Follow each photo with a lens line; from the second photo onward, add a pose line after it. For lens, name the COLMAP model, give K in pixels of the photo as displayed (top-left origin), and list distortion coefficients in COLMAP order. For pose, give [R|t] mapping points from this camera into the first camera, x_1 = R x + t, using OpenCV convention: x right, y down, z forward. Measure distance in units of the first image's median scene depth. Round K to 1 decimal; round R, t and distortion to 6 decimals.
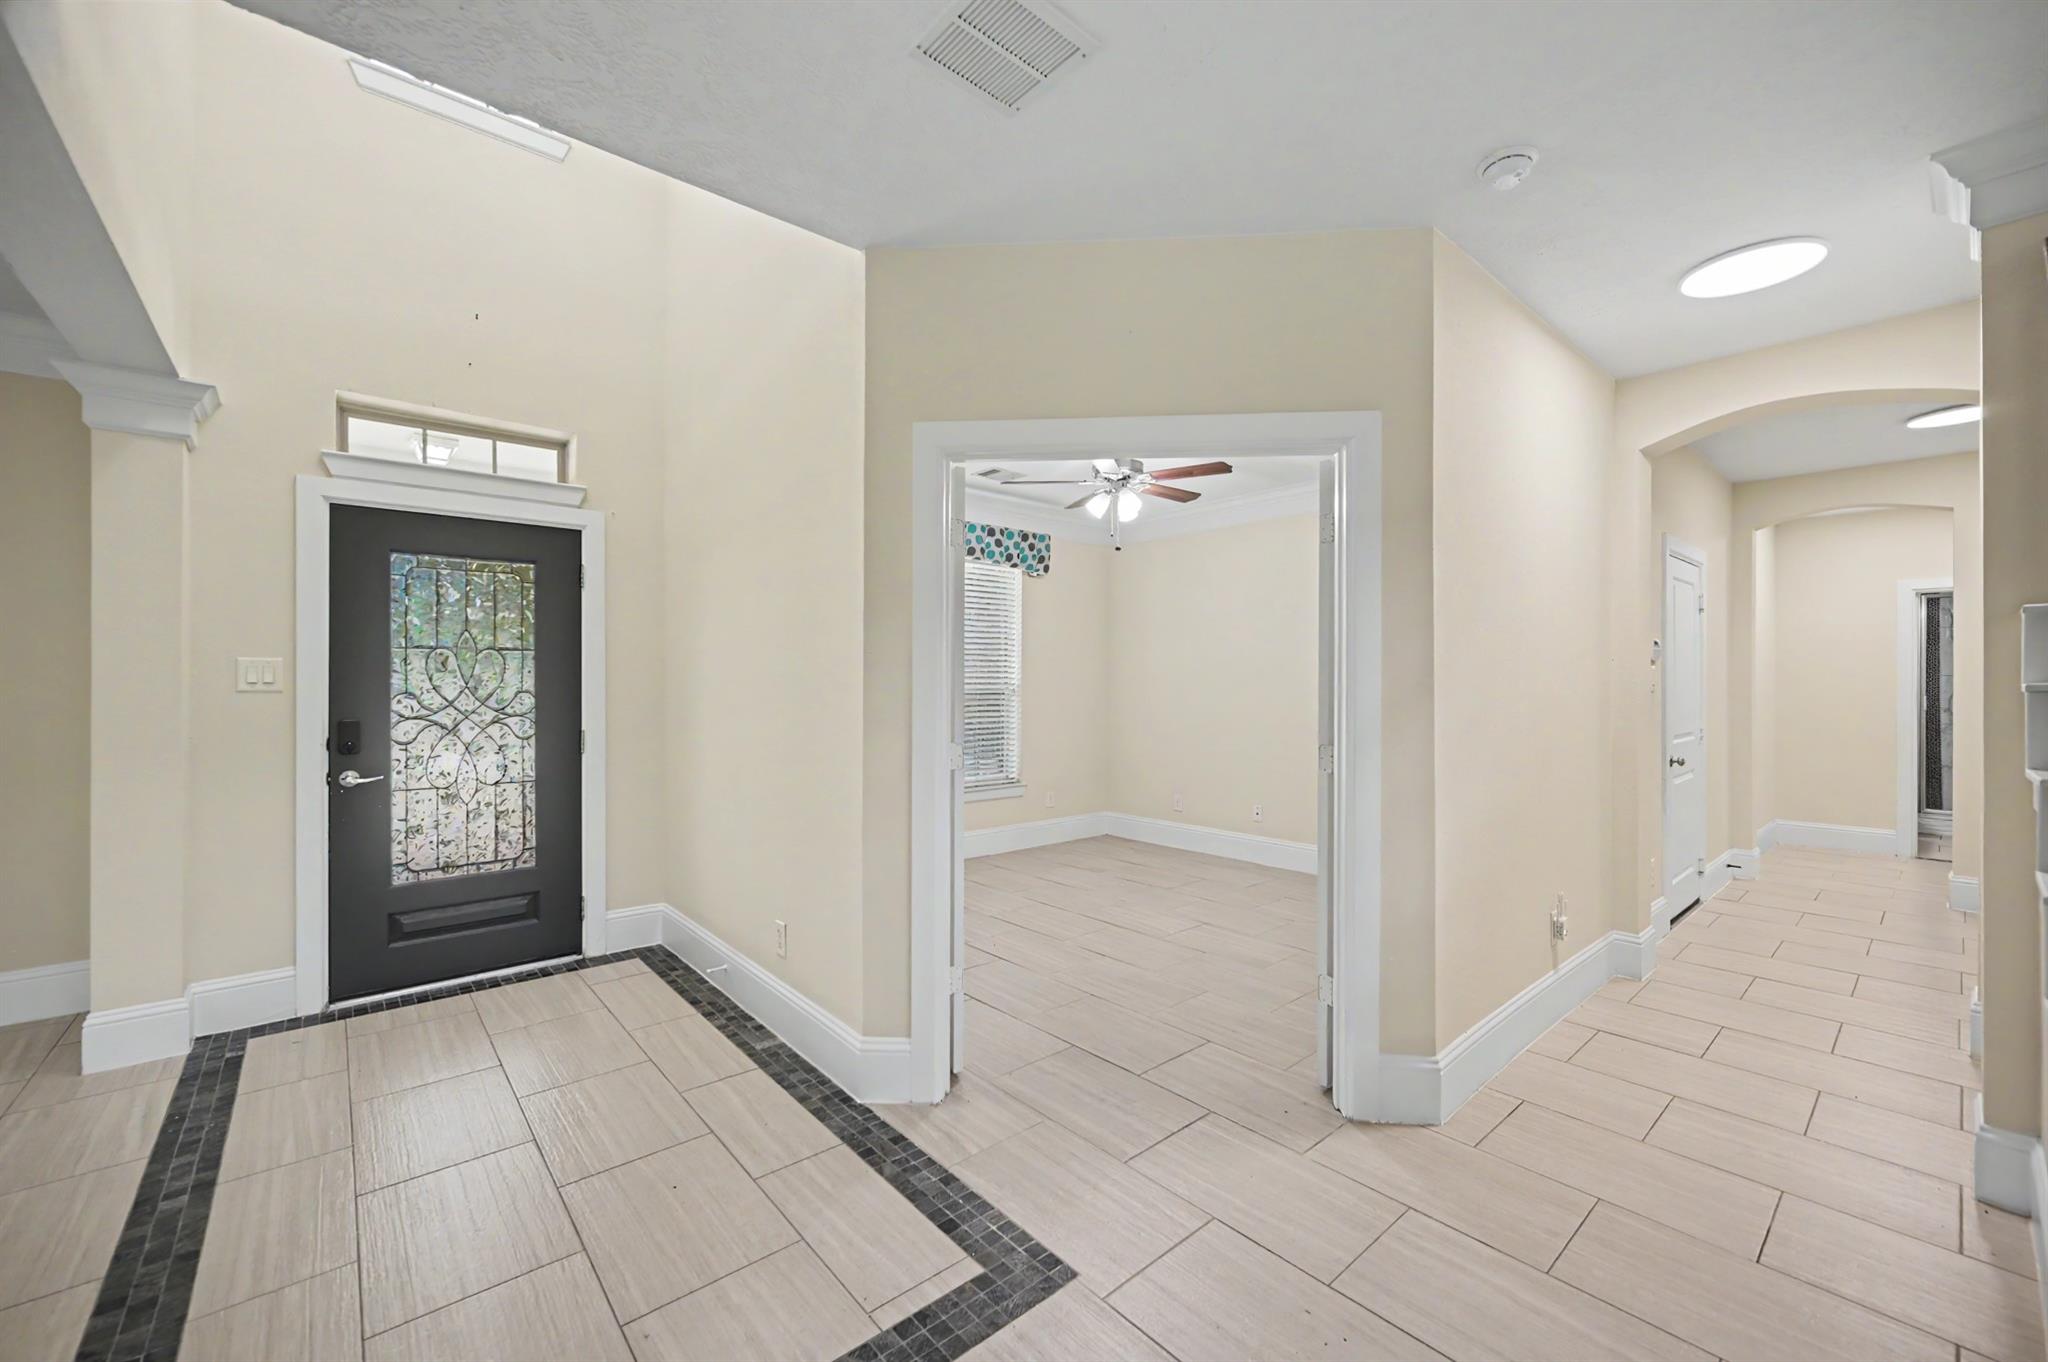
lens RADIAL K [[806.0, 0, 1024.0], [0, 806.0, 681.0], [0, 0, 1]] dist [0.002556, 0.000289]
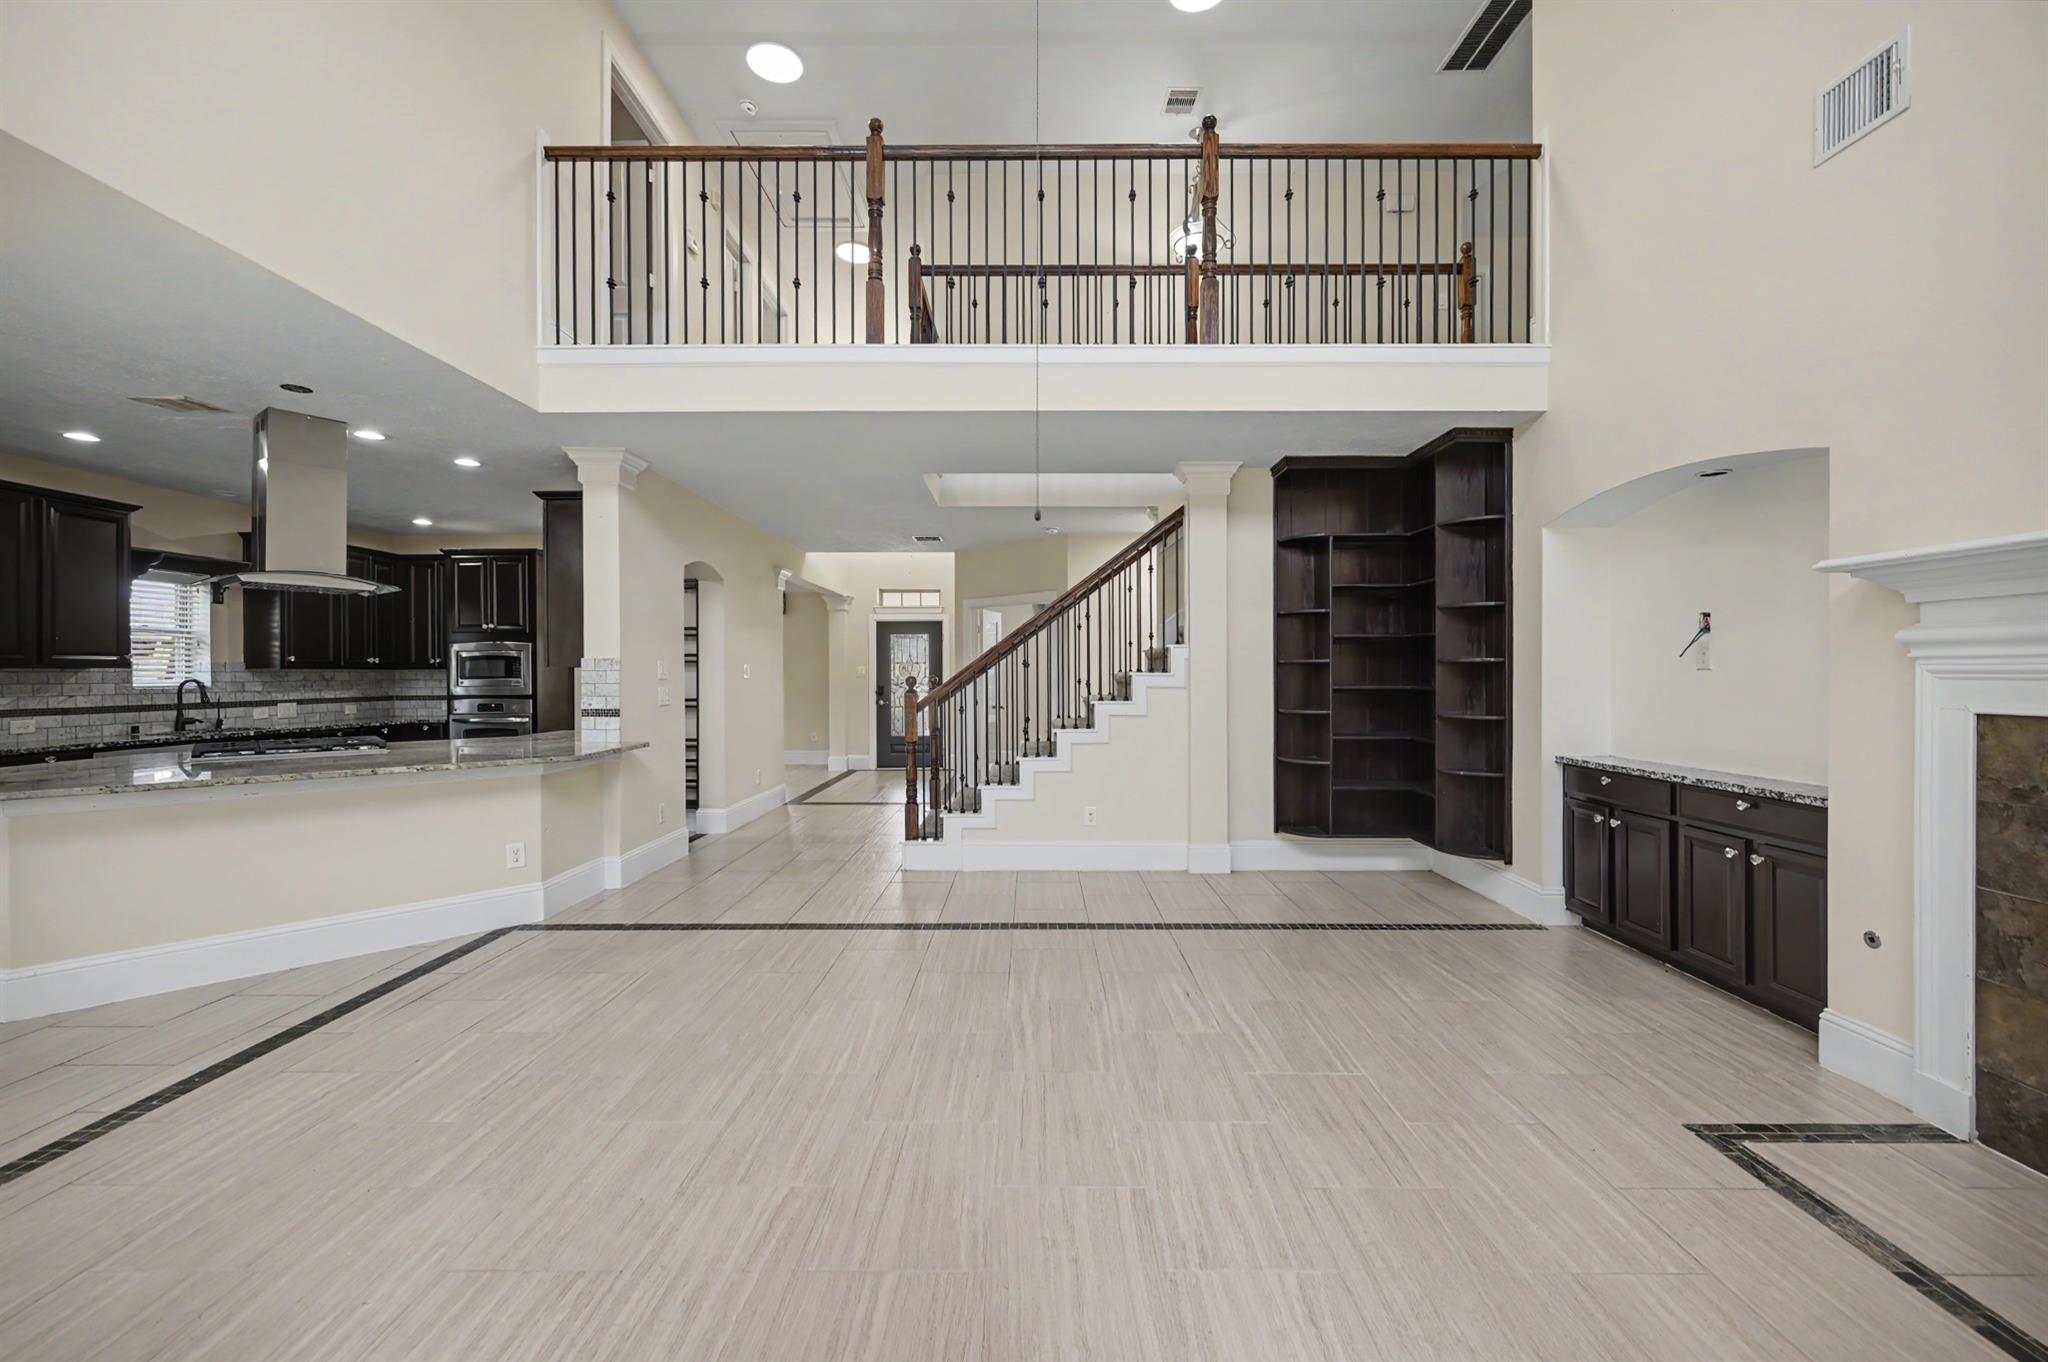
lens RADIAL K [[822.3, 0, 1024.0], [0, 822.3, 681.0], [0, 0, 1]] dist [0.001180, 0.000214]
pose [[0.750710, 0.001968, -0.660629, 2.347212], [0.005023, 0.999950, 0.008687, 0.005424], [0.660613, -0.009839, 0.750662, -1.480468]]
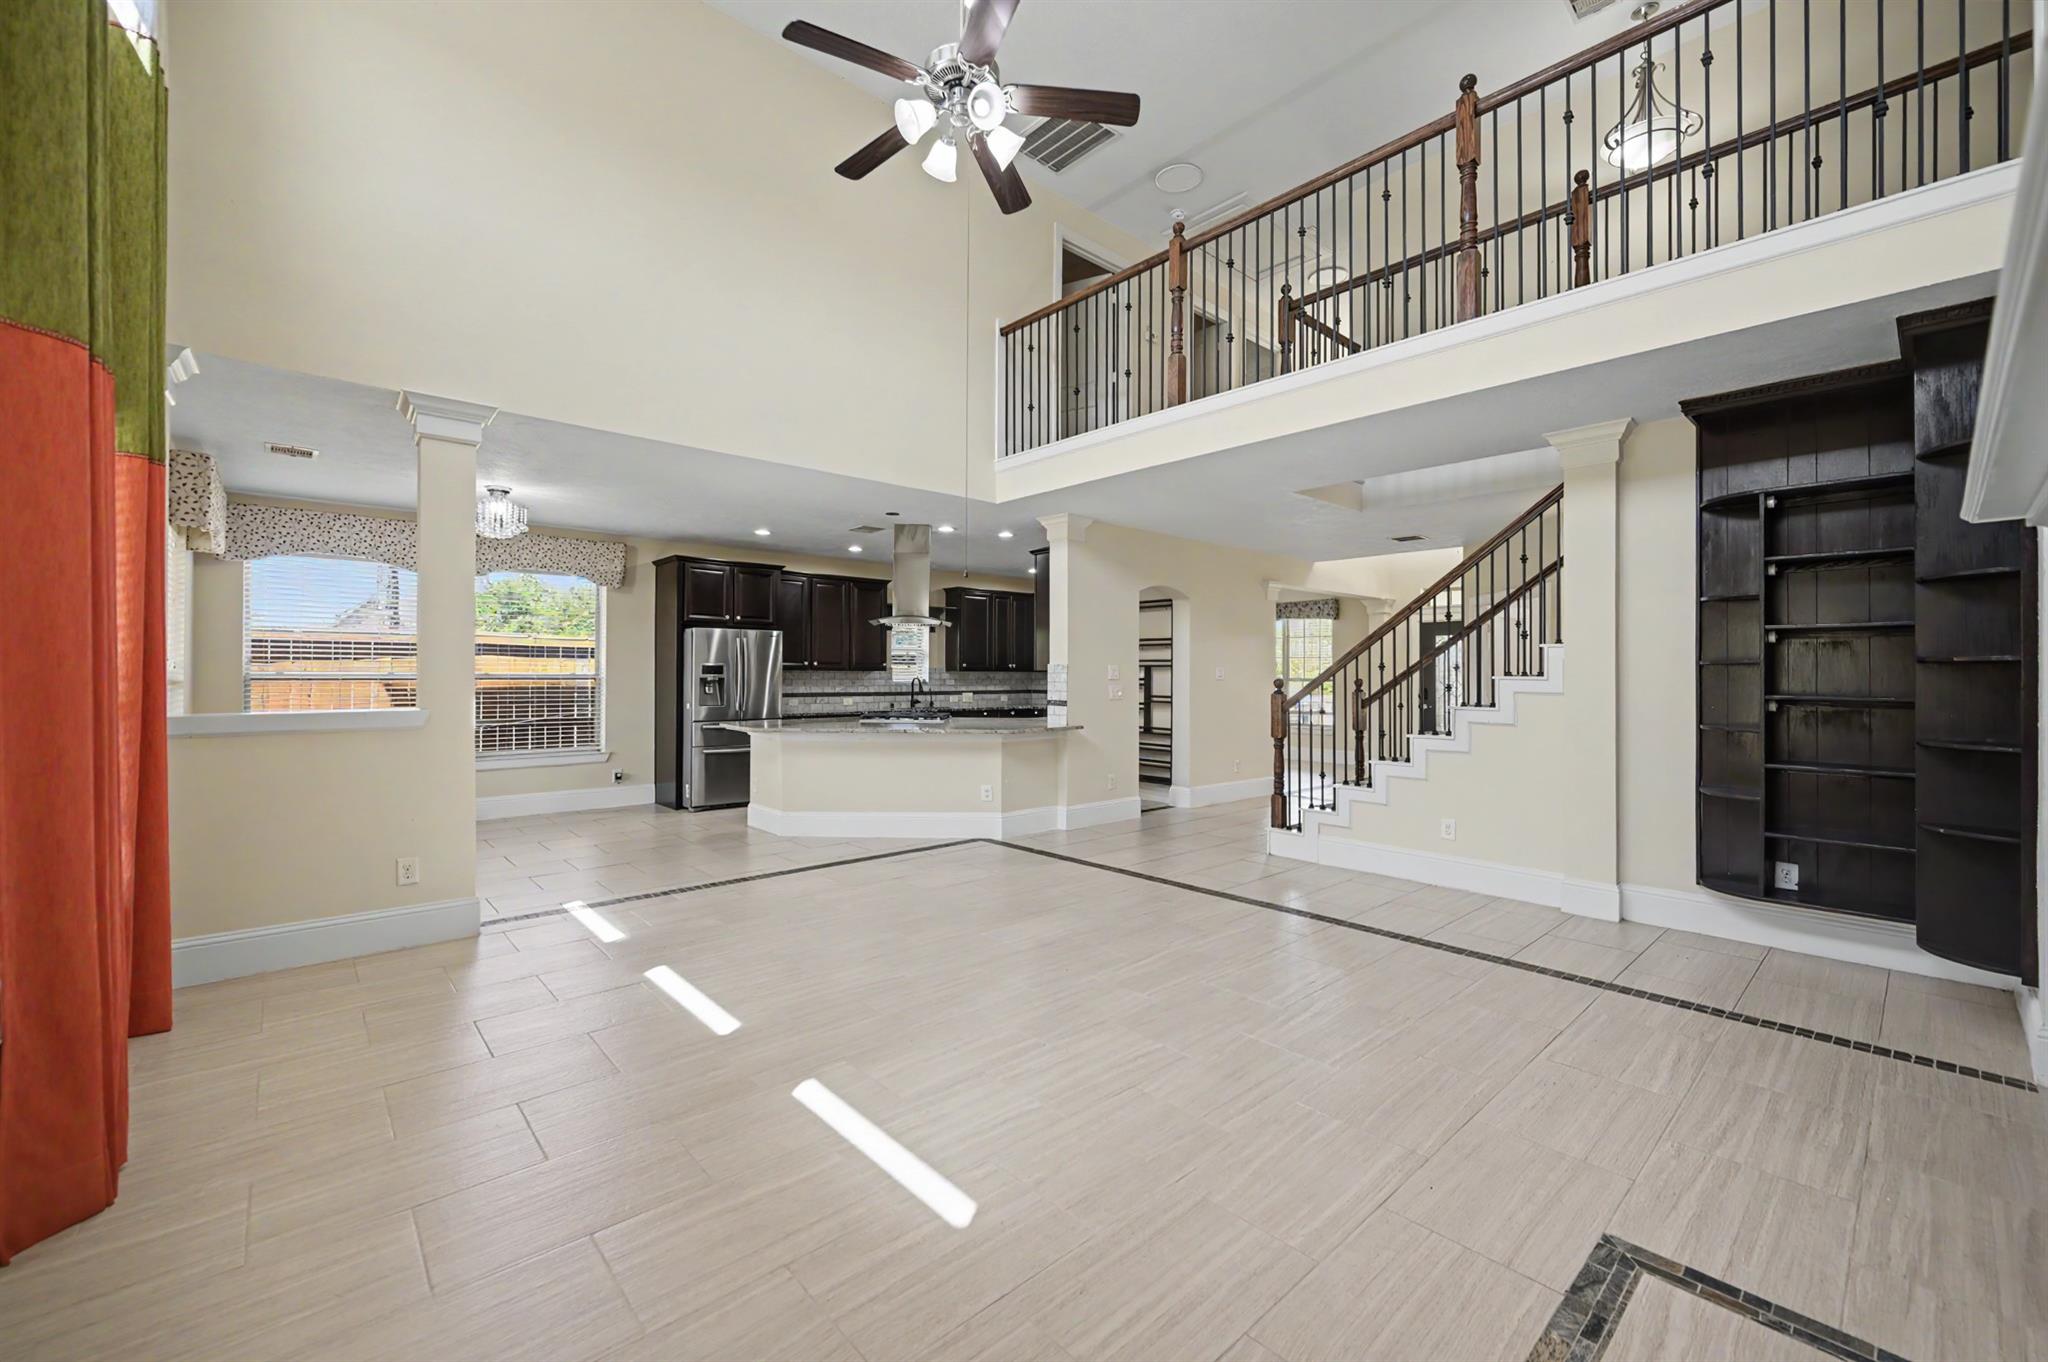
lens RADIAL K [[822.3, 0, 1024.0], [0, 822.3, 681.0], [0, 0, 1]] dist [0.001180, 0.000214]
pose [[0.021193, 0.006172, -0.999756, 3.026409], [0.000399, 0.999981, 0.006182, 0.001633], [0.999775, -0.000530, 0.021190, -0.863445]]
